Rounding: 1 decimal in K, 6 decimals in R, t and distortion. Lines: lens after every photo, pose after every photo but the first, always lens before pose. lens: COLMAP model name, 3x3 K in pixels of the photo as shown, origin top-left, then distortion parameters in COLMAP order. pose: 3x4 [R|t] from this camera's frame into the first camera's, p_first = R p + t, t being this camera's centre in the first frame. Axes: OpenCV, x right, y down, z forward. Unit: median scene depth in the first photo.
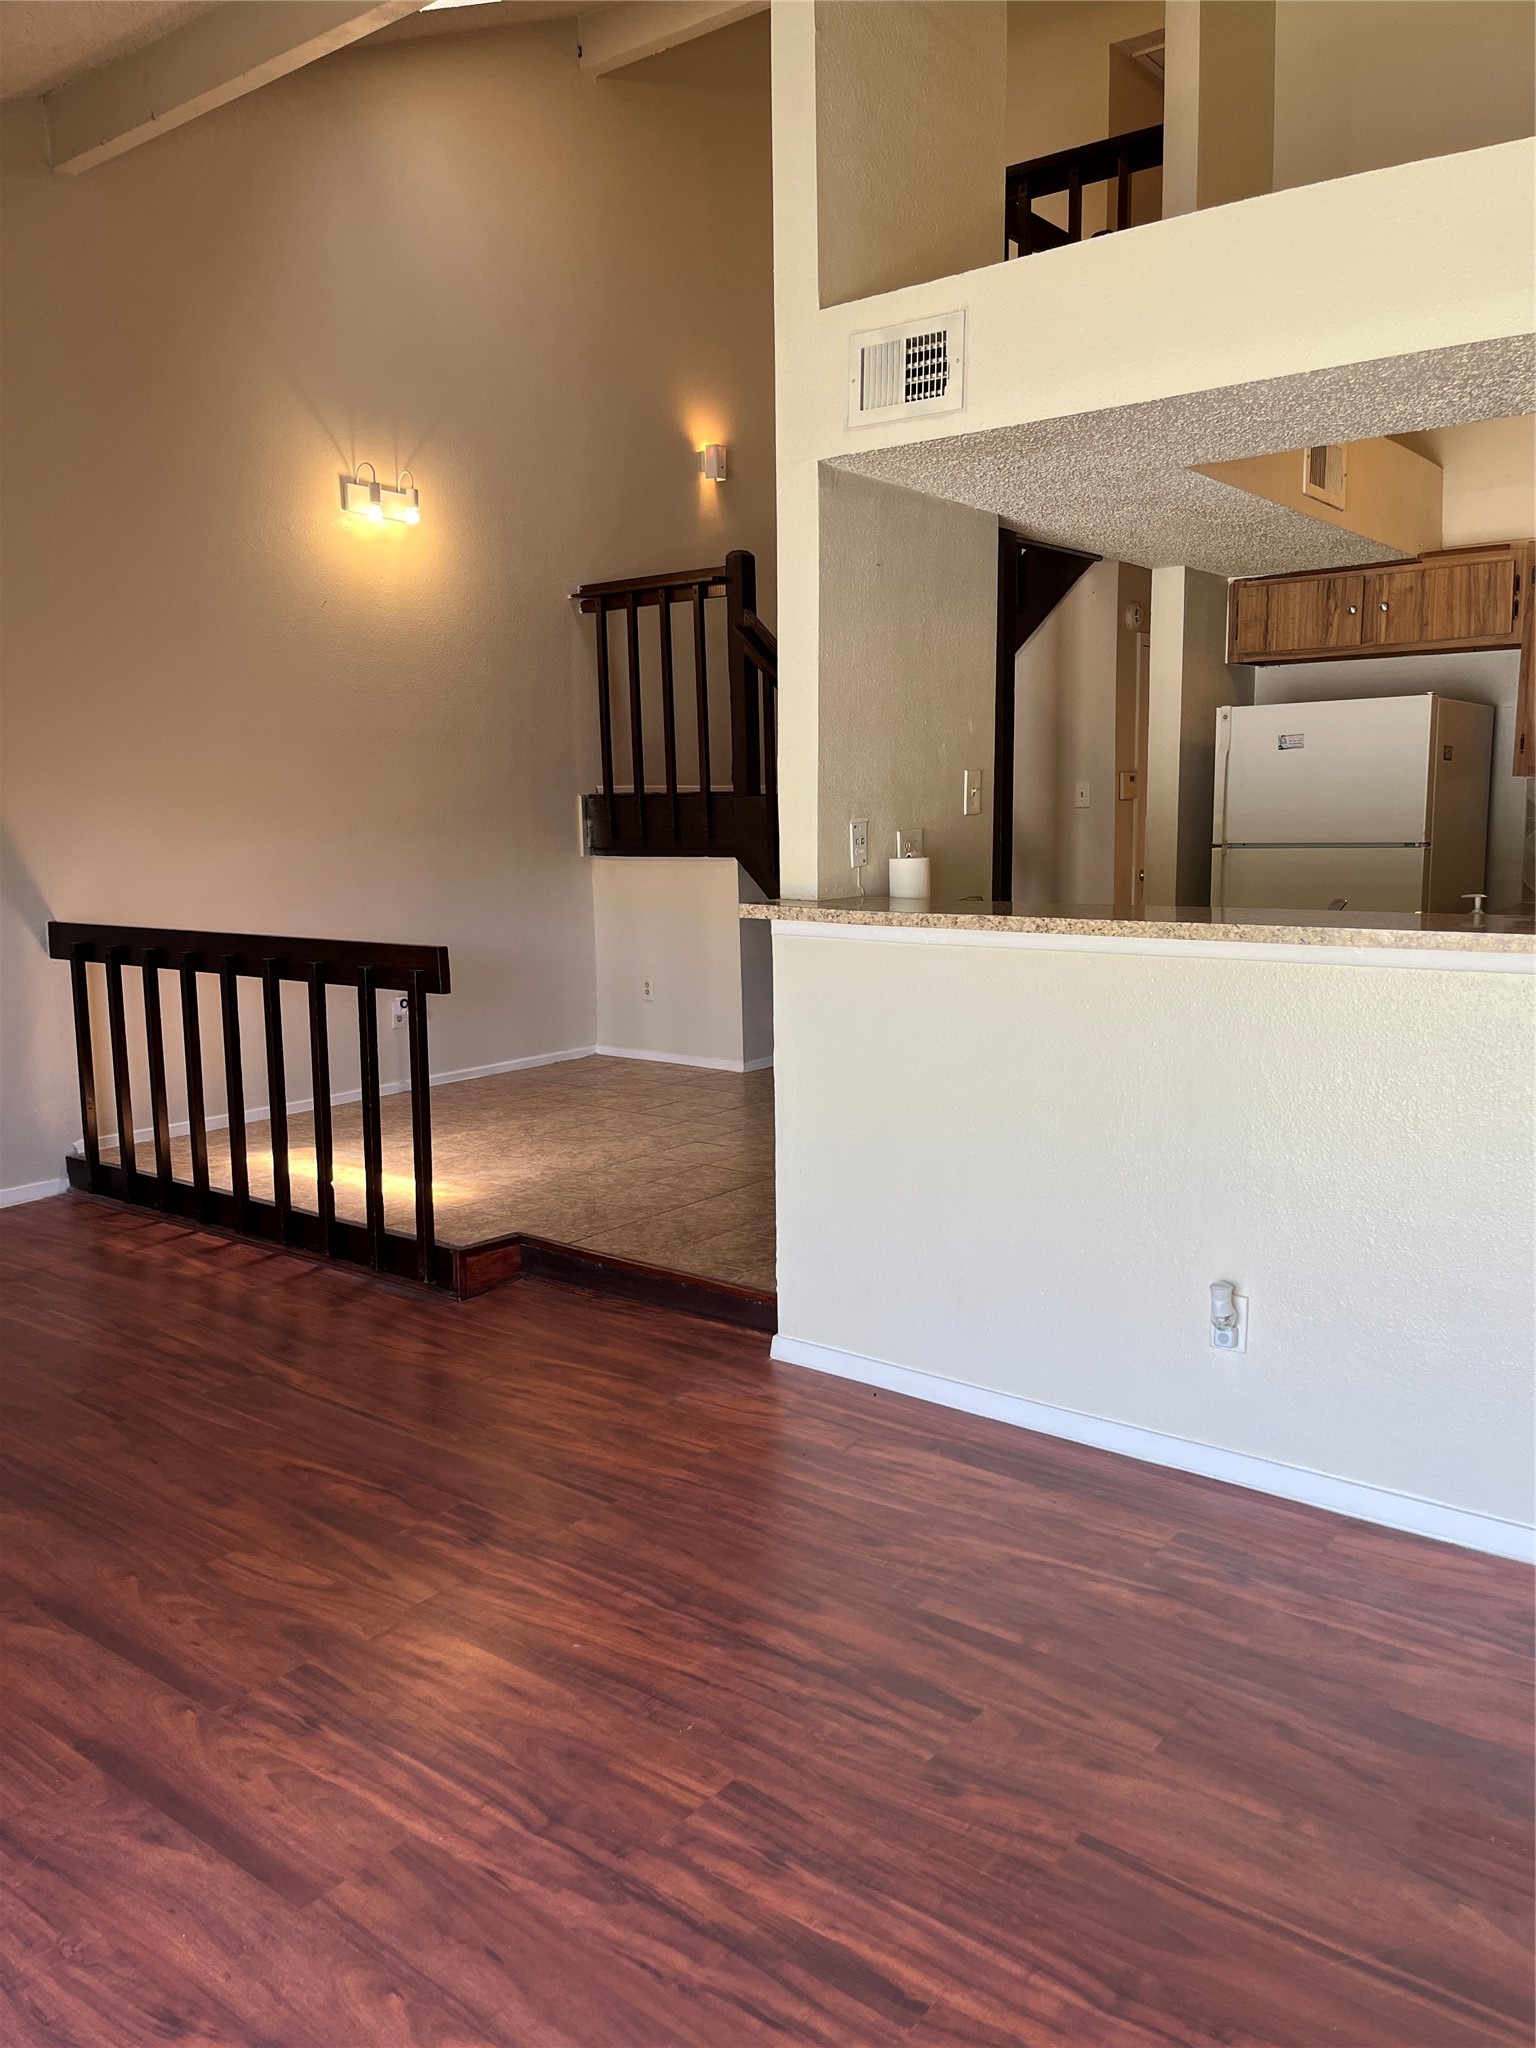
lens RADIAL K [[1555.8, 0, 765.1], [0, 1555.8, 1026.4], [0, 0, 1]] dist [0.064292, -0.070840]
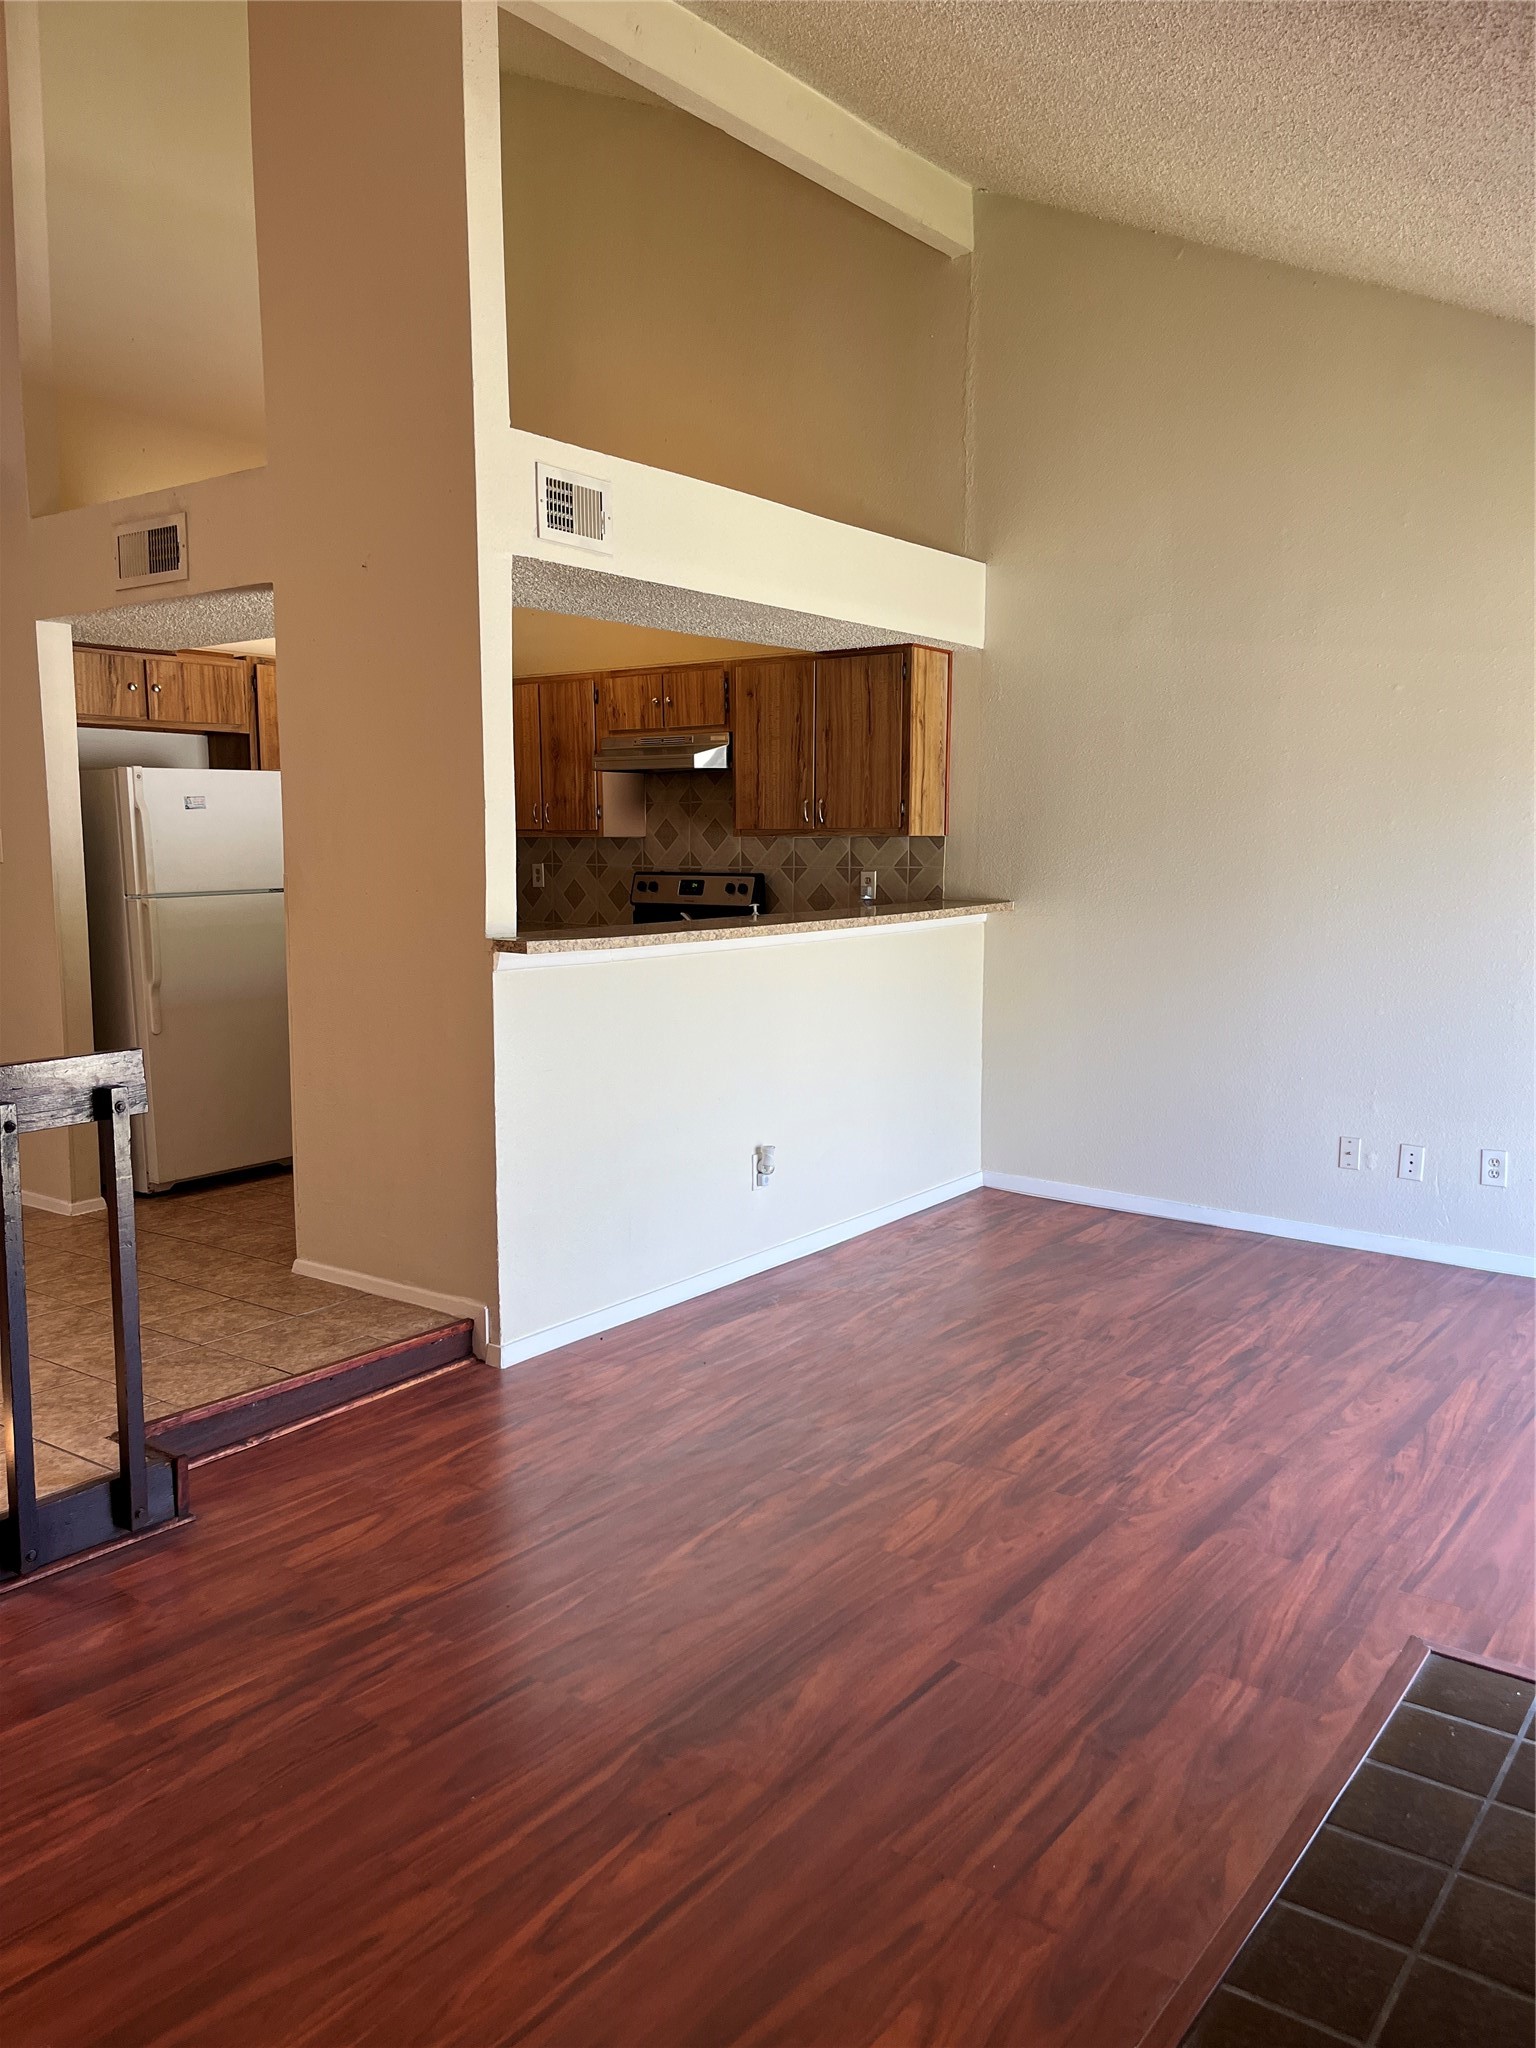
lens RADIAL K [[1555.8, 0, 765.1], [0, 1555.8, 1026.4], [0, 0, 1]] dist [0.064292, -0.070840]
pose [[-0.022307, -0.107525, 0.993952, -1.249772], [0.149261, 0.982698, 0.109658, -0.130574], [-0.988546, 0.150805, -0.005872, 0.953698]]
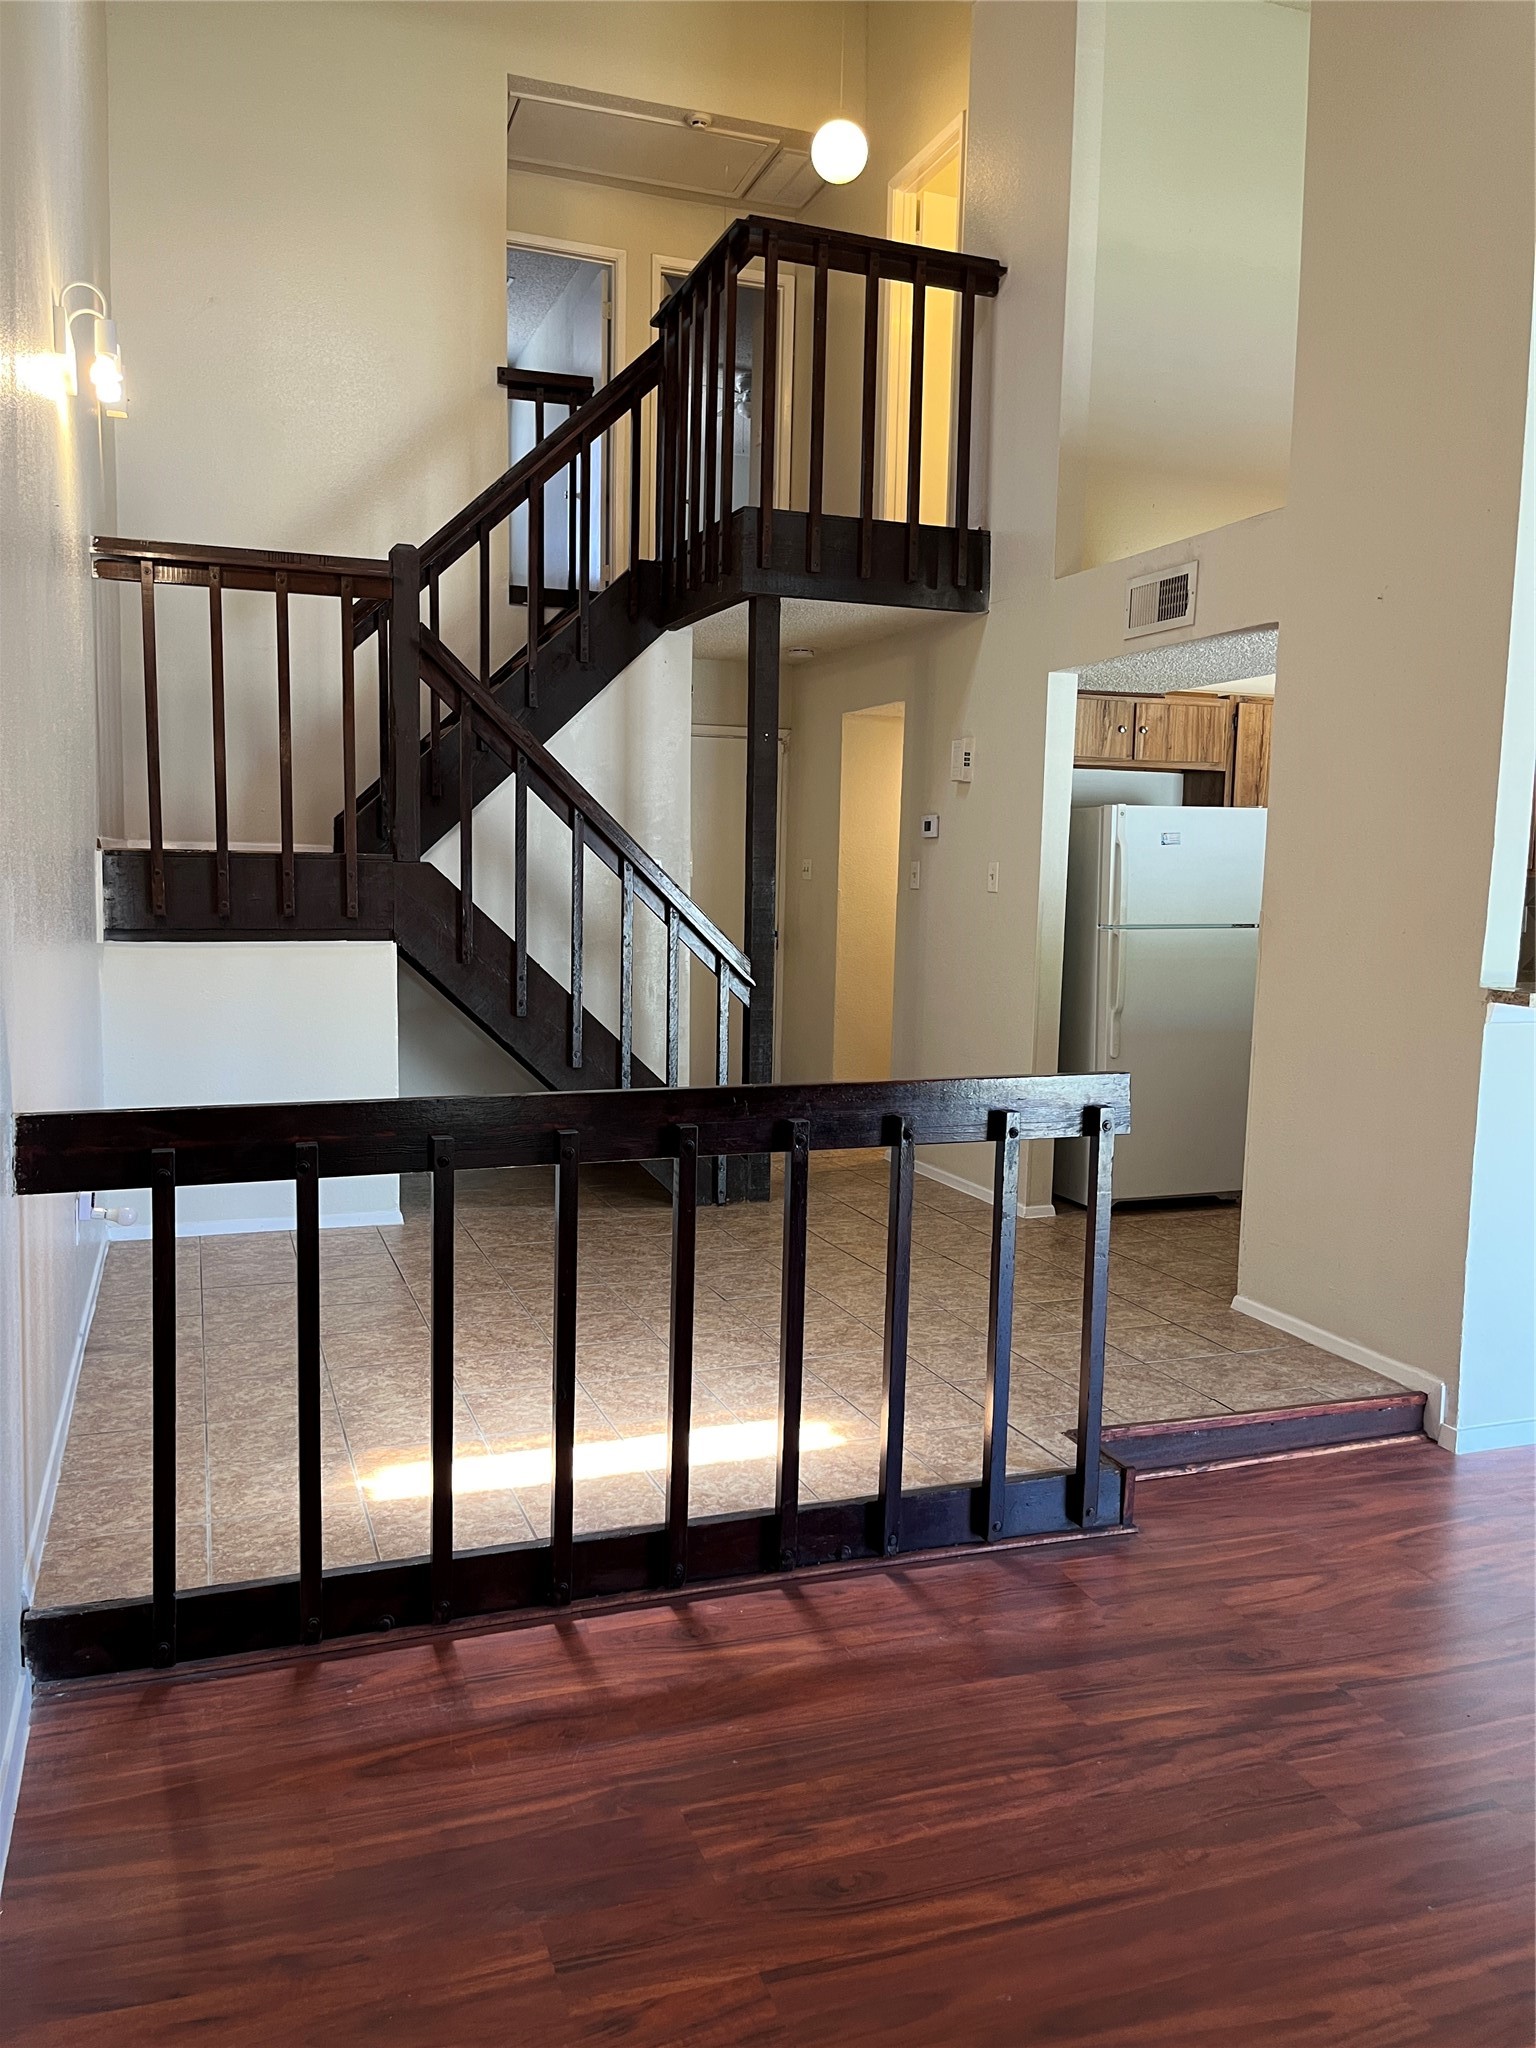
lens RADIAL K [[1555.8, 0, 765.1], [0, 1555.8, 1026.4], [0, 0, 1]] dist [0.064292, -0.070840]
pose [[0.524326, -0.065020, 0.849032, -1.263317], [0.097506, 0.995106, 0.015991, -0.137639], [-0.845917, 0.074401, 0.528100, 0.992347]]
